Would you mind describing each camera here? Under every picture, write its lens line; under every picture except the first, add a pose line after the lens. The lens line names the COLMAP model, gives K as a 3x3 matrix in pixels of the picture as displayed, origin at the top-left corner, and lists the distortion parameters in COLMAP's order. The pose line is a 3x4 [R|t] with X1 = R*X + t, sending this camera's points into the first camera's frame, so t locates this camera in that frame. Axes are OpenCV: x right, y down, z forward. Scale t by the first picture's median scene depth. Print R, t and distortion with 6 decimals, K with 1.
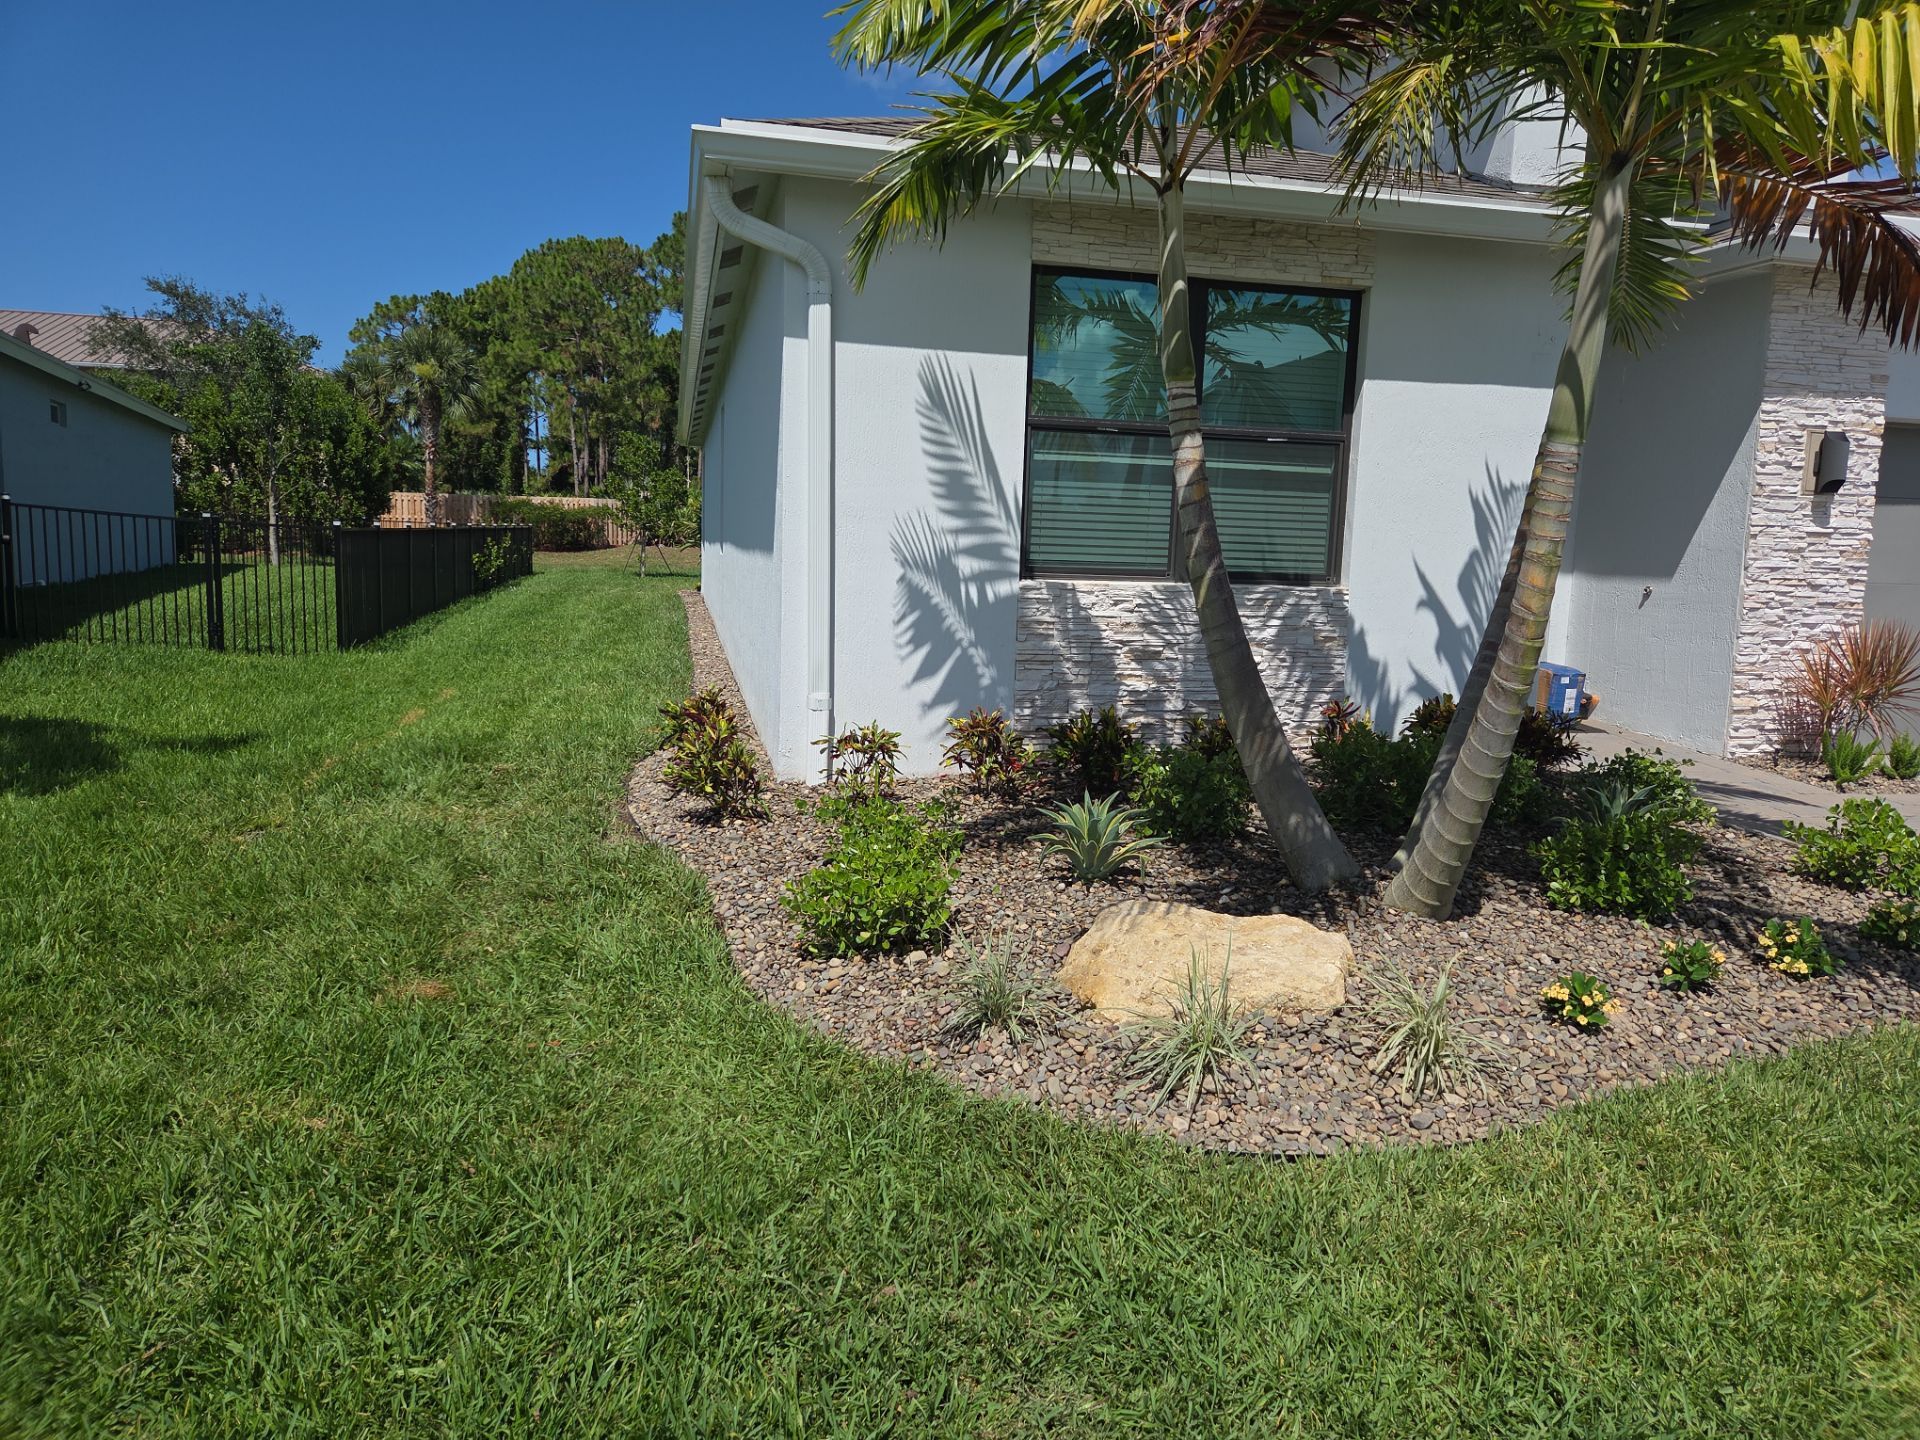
lens RADIAL K [[1358.2, 0, 966.3], [0, 1358.2, 714.5], [0, 0, 1]] dist [0.011430, -0.017849]
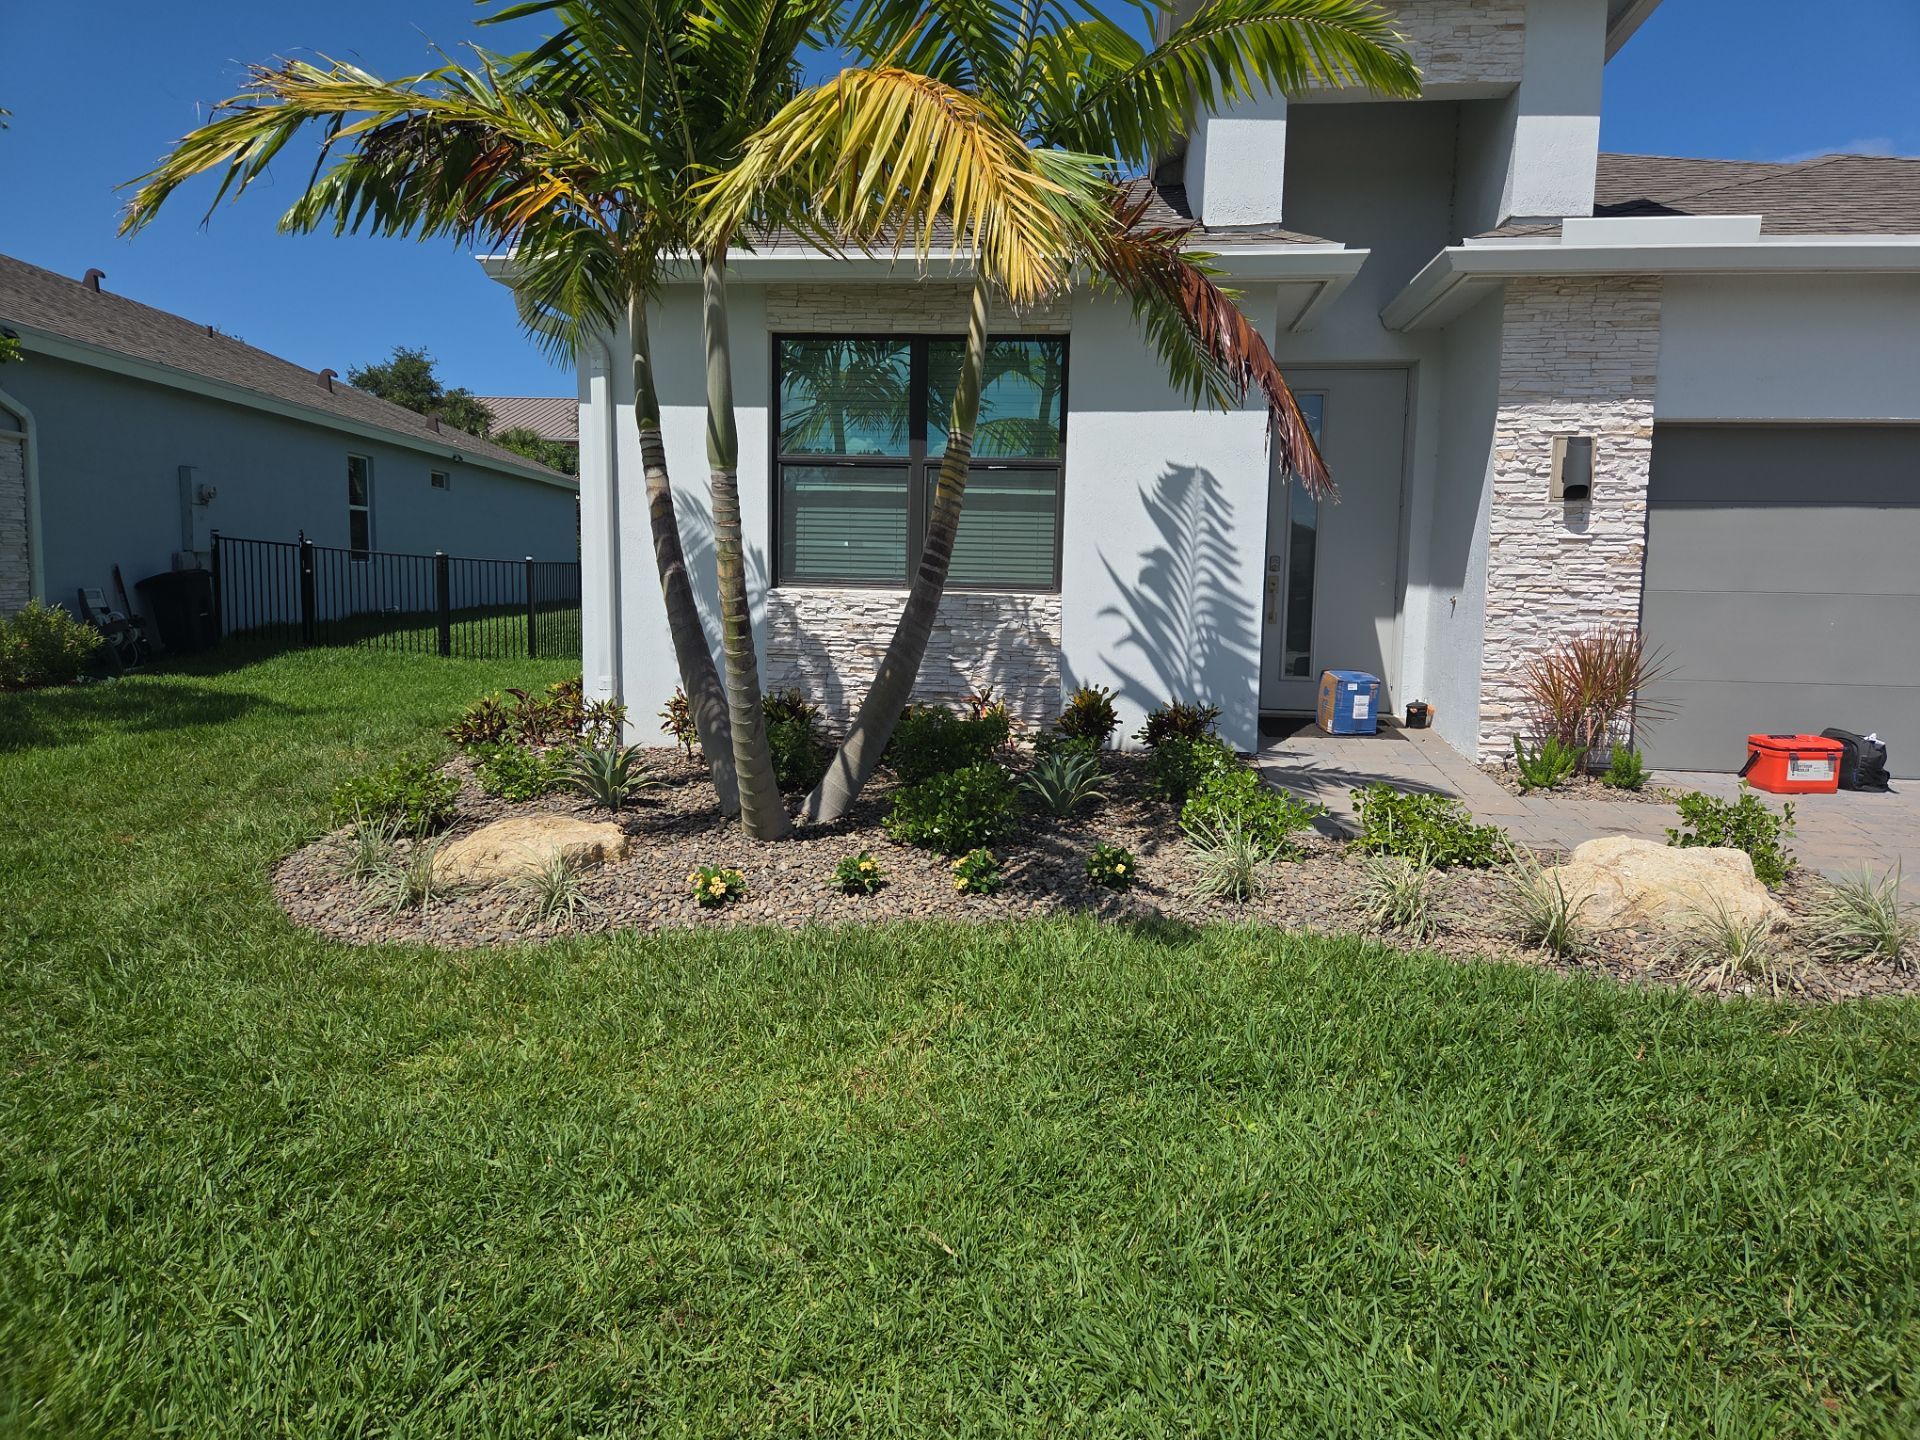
lens RADIAL K [[1358.2, 0, 960.4], [0, 1358.2, 723.1], [0, 0, 1]] dist [0.011430, -0.017849]
pose [[0.938049, 0.027470, -0.345411, 0.554078], [-0.035285, 0.999243, -0.016355, 0.031904], [0.344700, 0.027530, 0.938309, -0.077353]]
